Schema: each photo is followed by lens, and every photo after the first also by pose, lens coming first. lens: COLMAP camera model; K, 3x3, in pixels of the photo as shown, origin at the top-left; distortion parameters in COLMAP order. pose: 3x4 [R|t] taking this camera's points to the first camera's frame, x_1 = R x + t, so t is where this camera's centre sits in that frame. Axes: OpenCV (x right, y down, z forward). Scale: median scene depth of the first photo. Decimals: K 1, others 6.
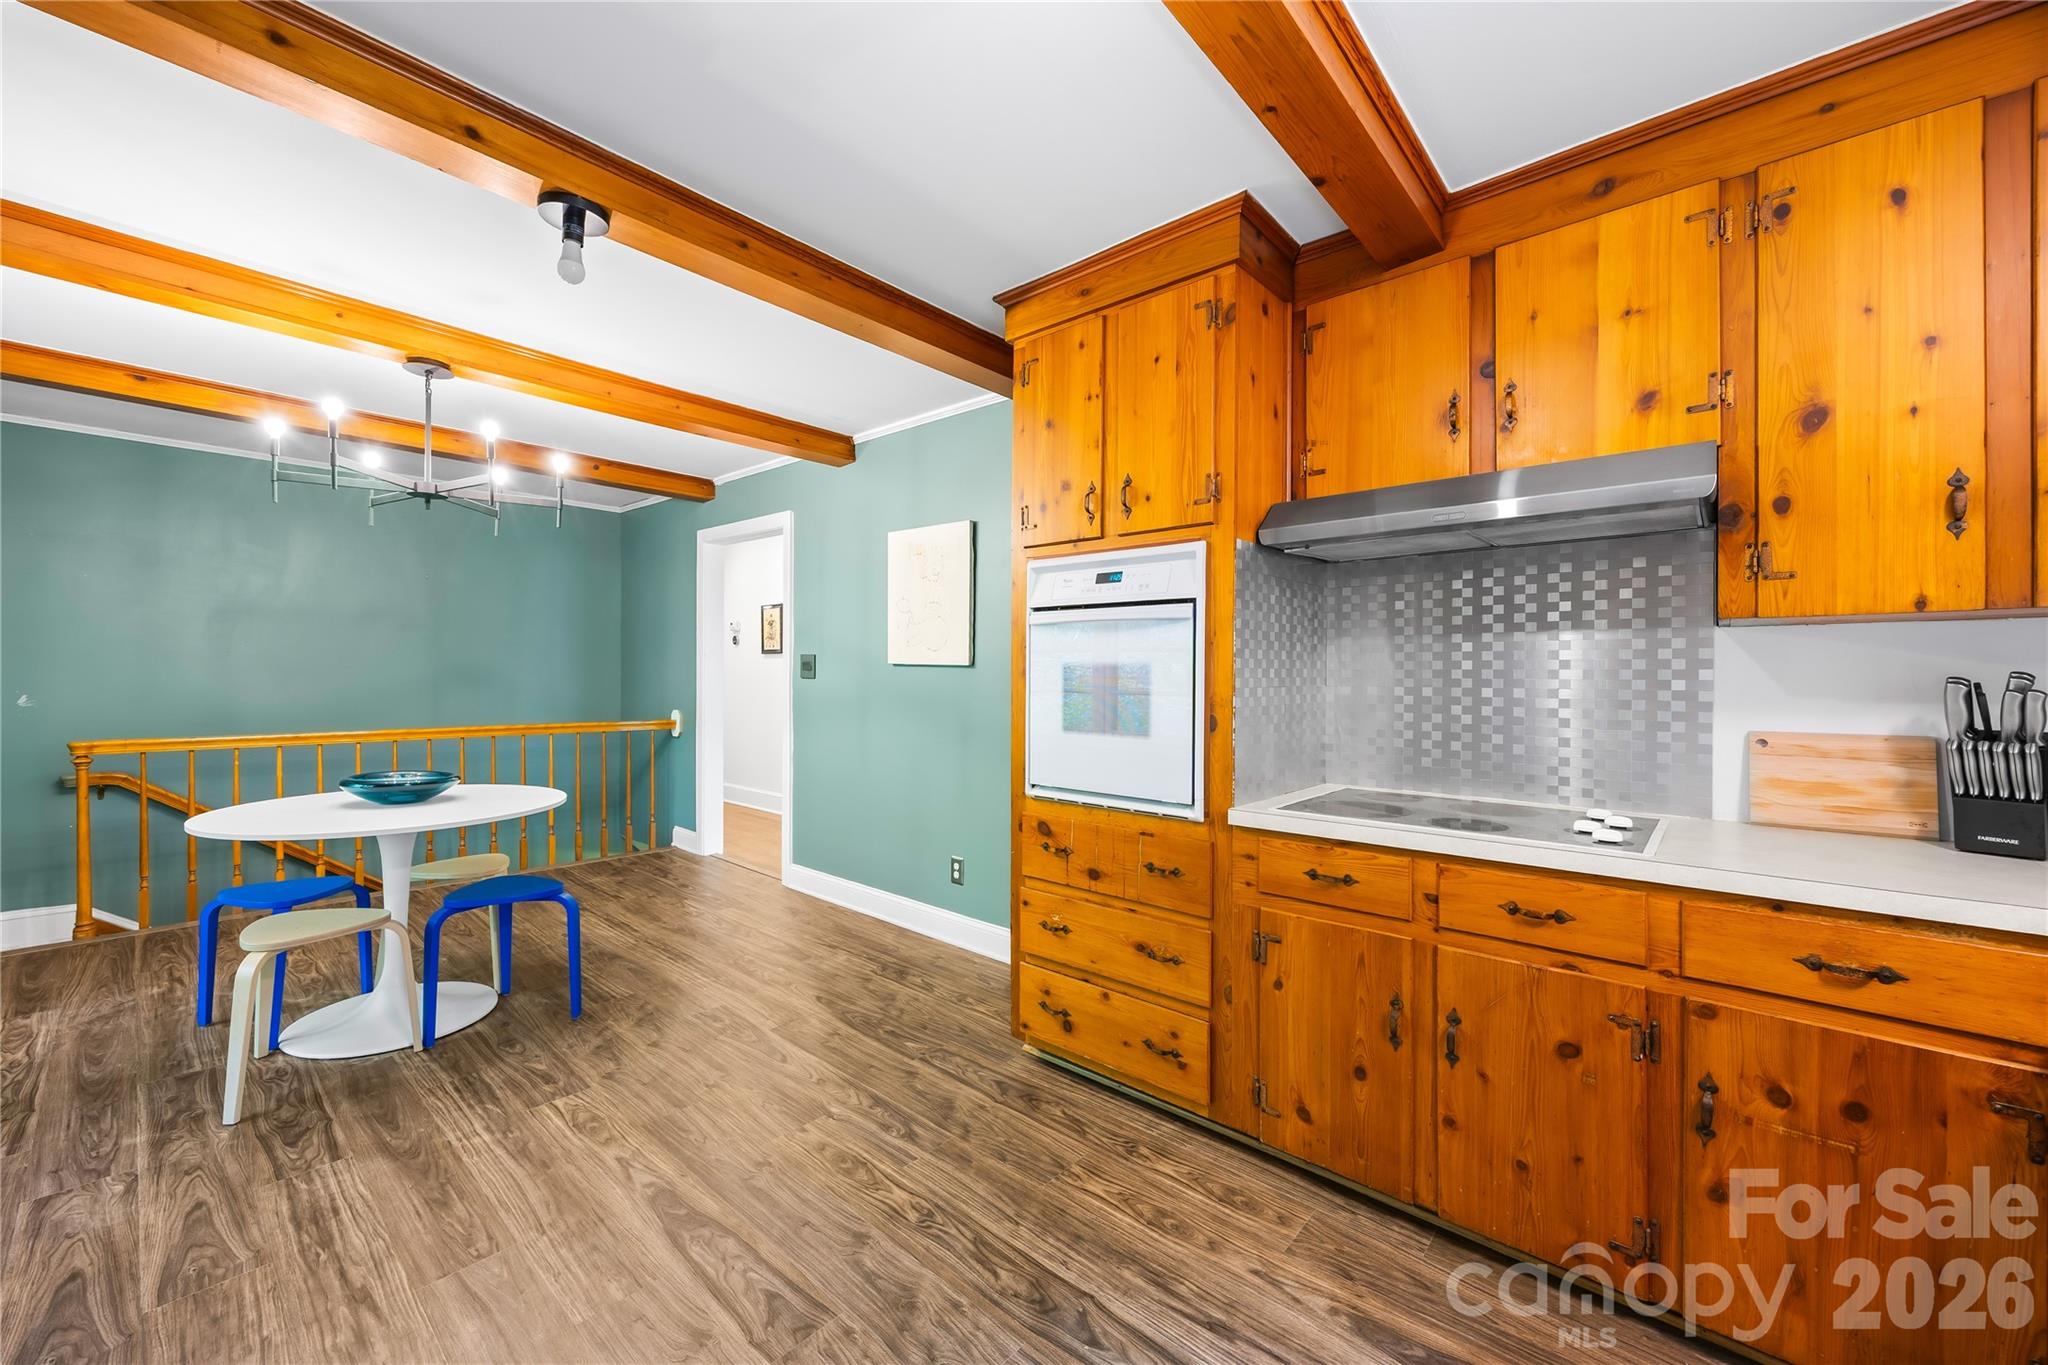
lens RADIAL K [[786.4, 0, 1028.3], [0, 786.4, 671.8], [0, 0, 1]] dist [0.001240, 0.000045]
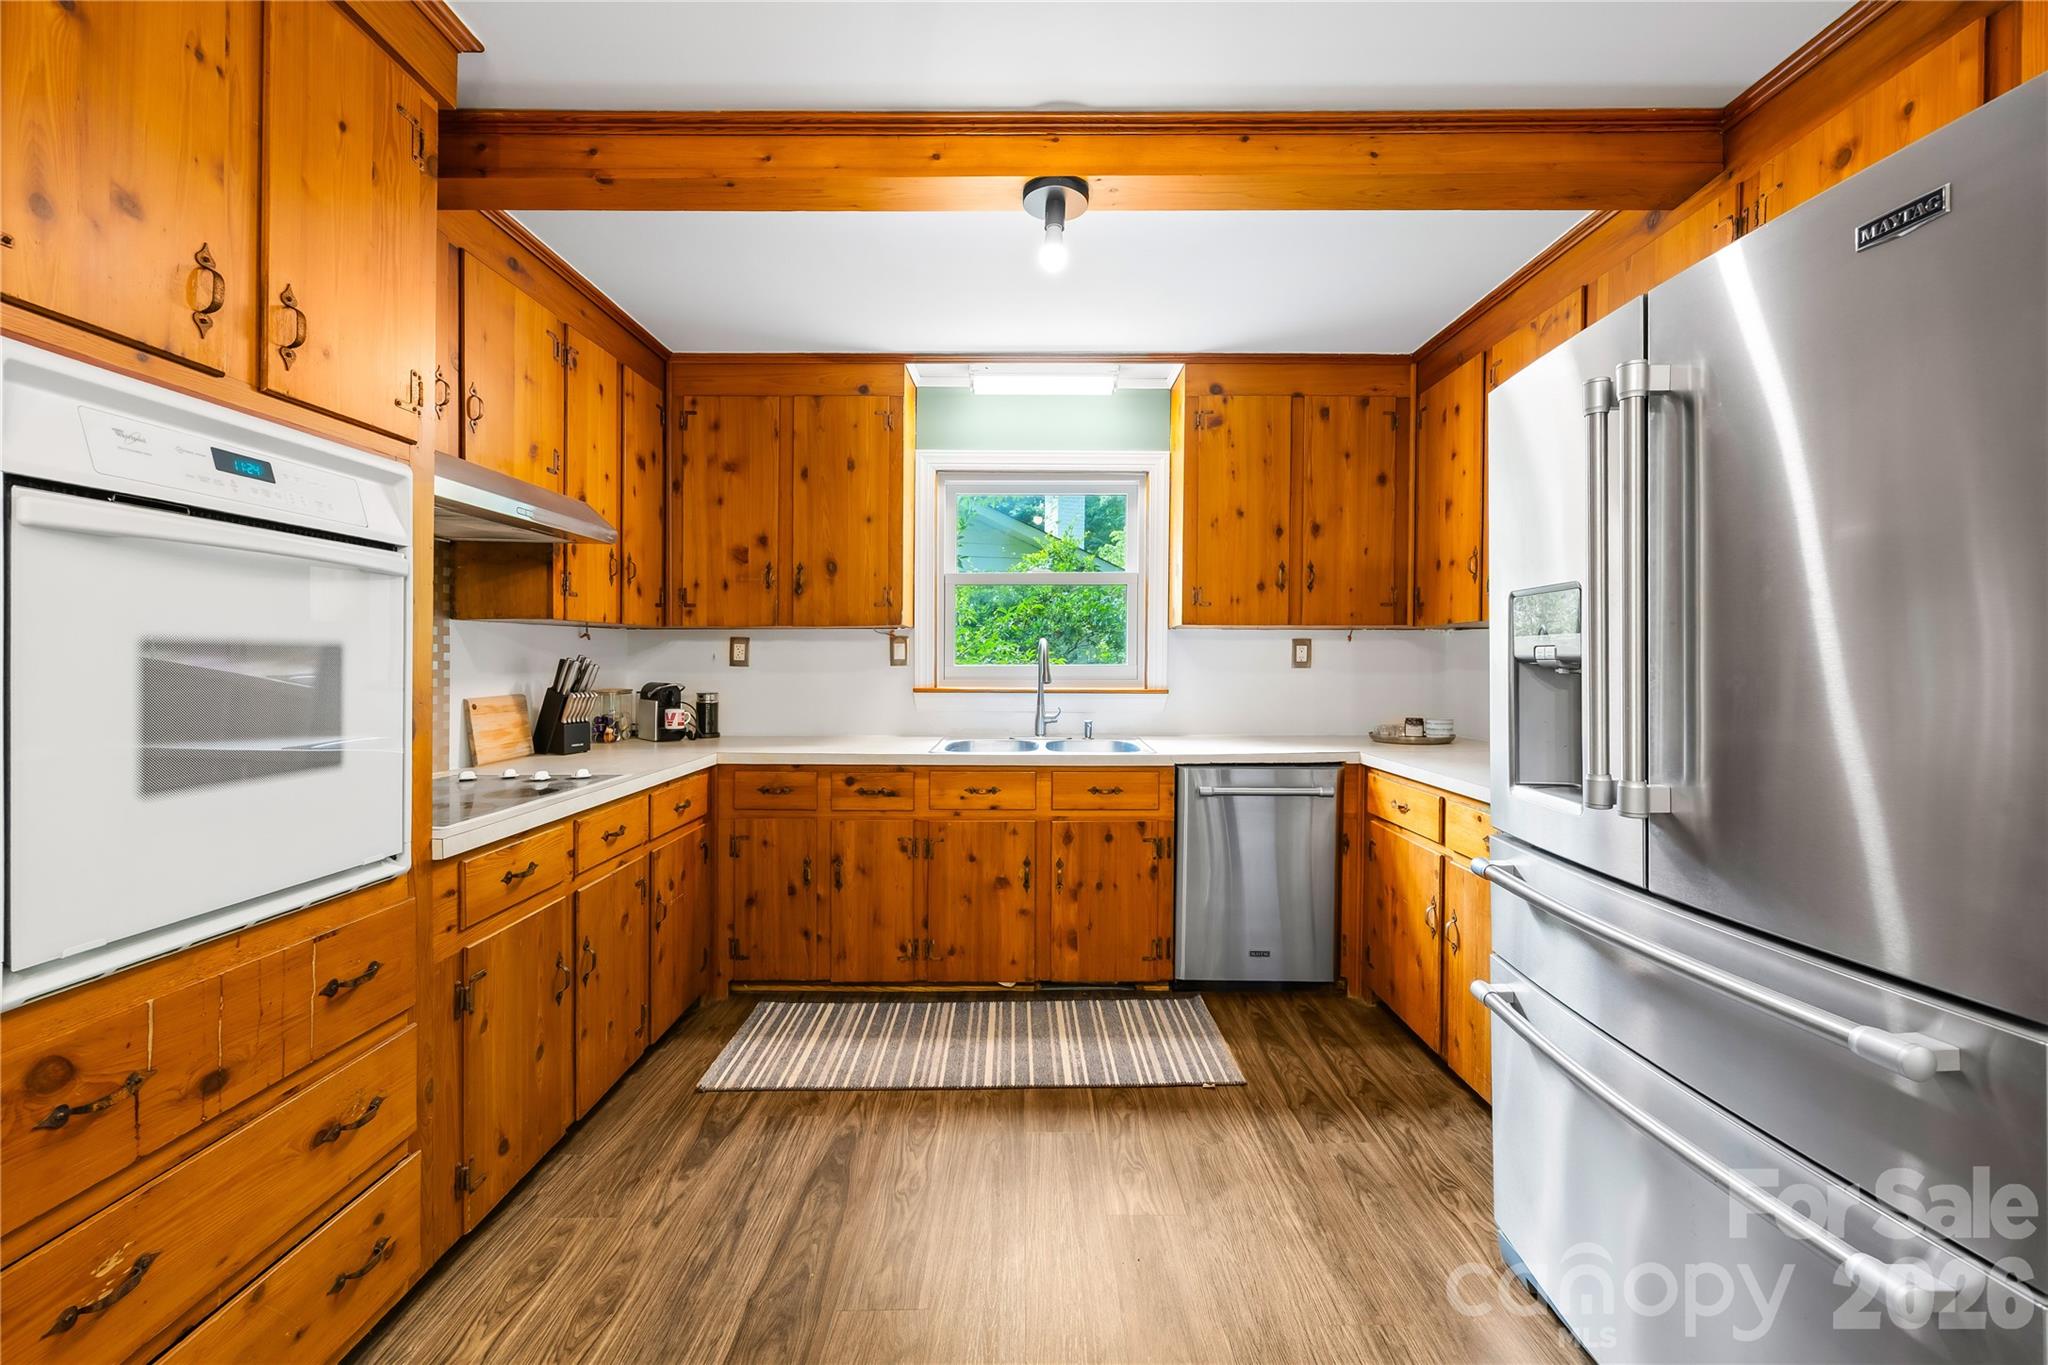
lens RADIAL K [[818.7, 0, 1031.4], [0, 818.7, 663.1], [0, 0, 1]] dist [-0.001009, 0.000039]
pose [[-0.663732, -0.012927, 0.747859, -0.676293], [-0.010931, 0.999912, 0.007581, -0.004607], [-0.747891, -0.003143, -0.663814, 1.066094]]
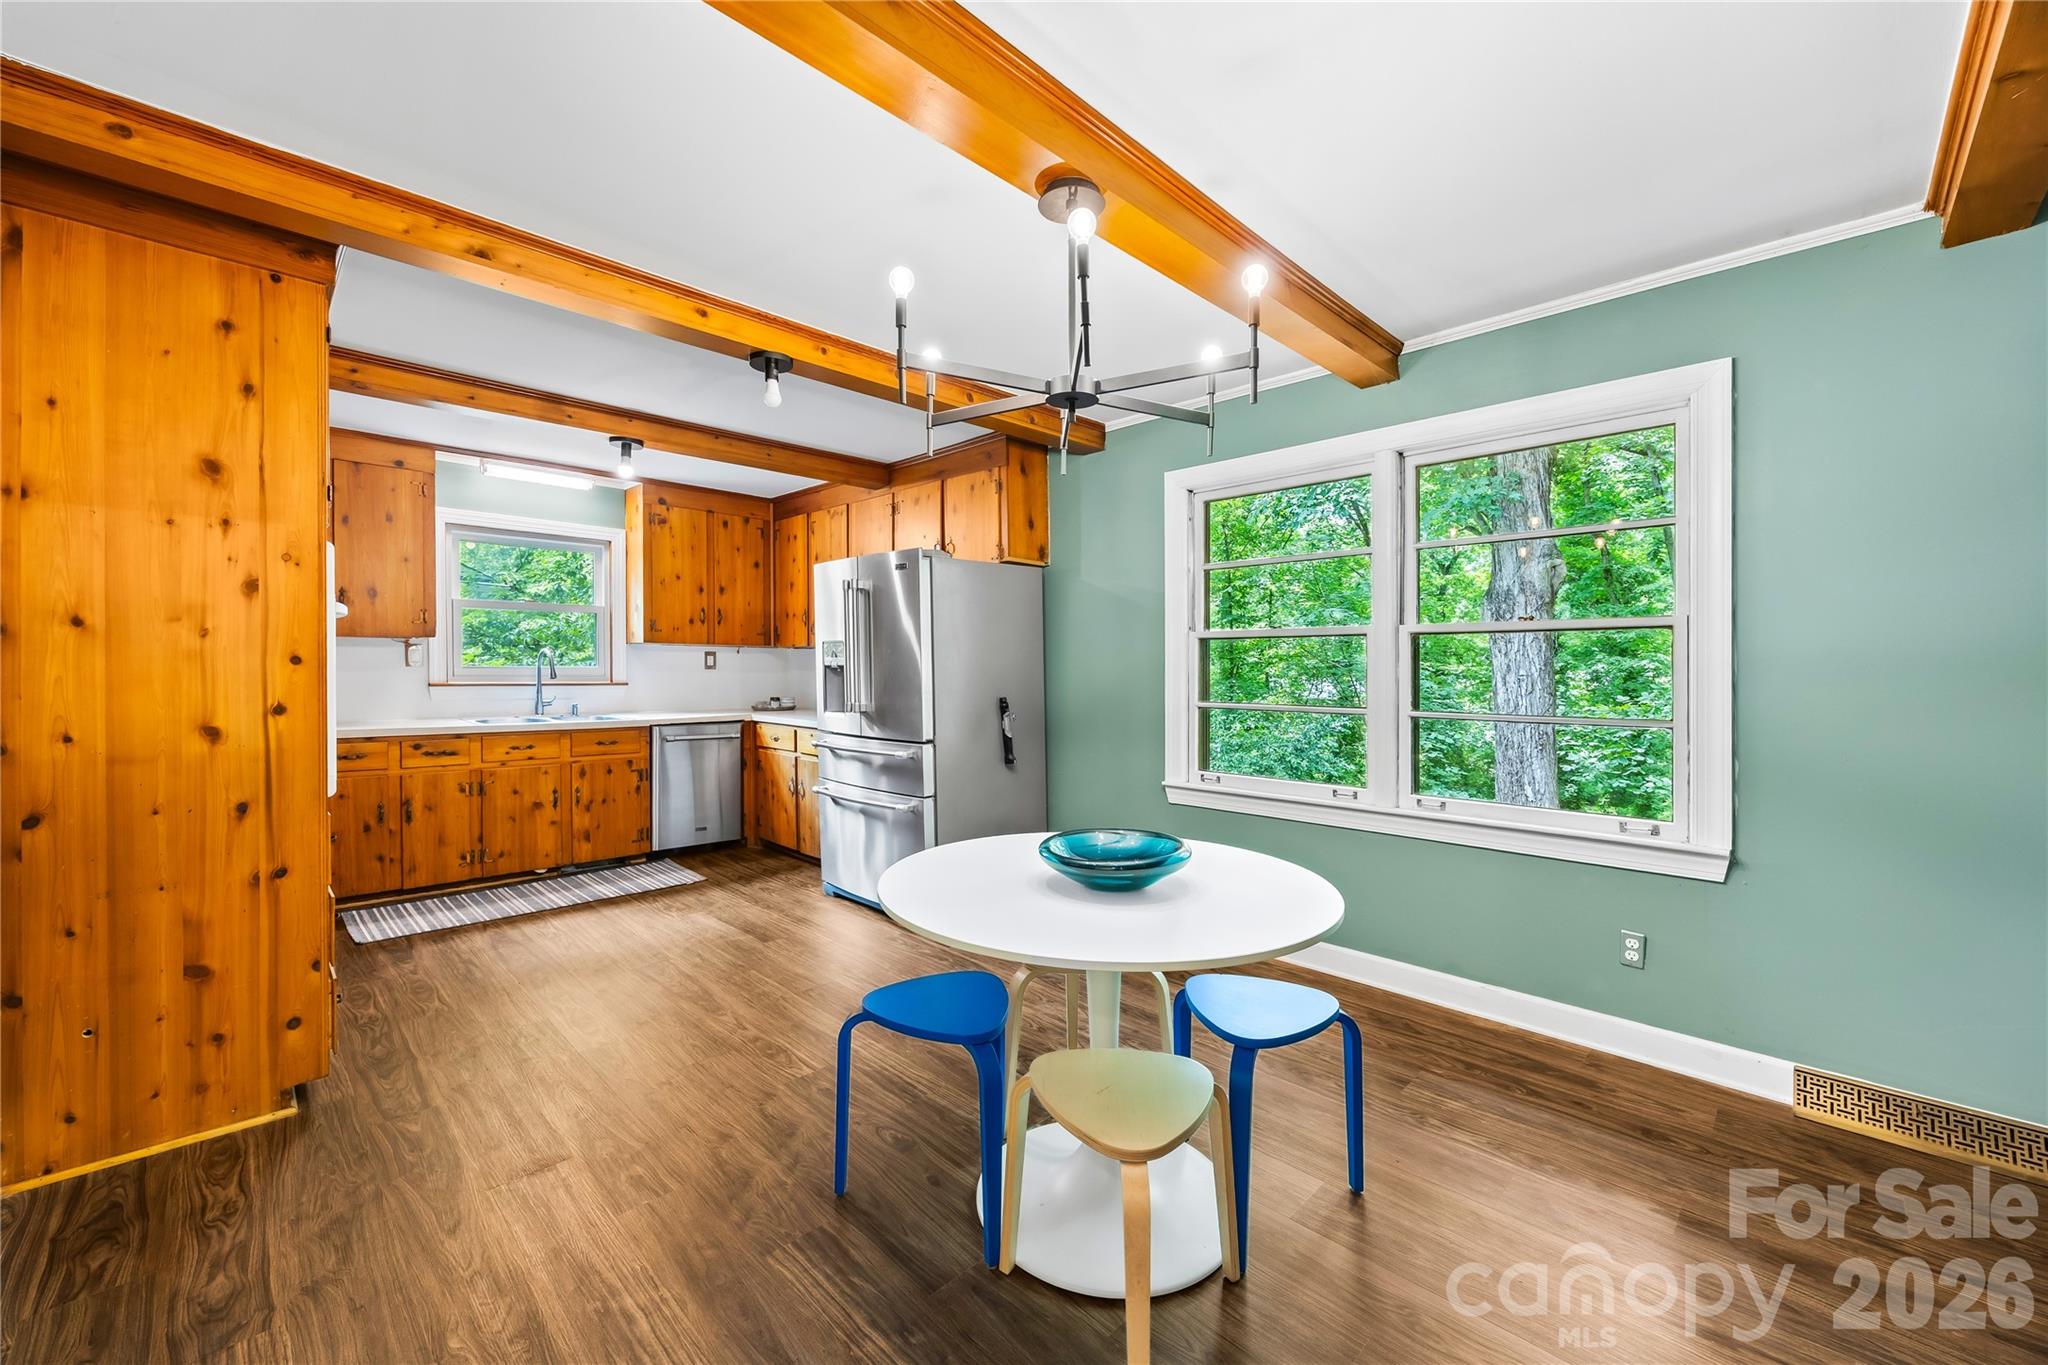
lens RADIAL K [[810.8, 0, 1008.7], [0, 810.8, 685.6], [0, 0, 1]] dist [0.000025, -0.000232]
pose [[-0.996351, -0.018219, 0.083384, -1.040728], [-0.016575, 0.999655, 0.020368, -0.005179], [-0.083727, 0.018912, -0.996309, 2.243514]]
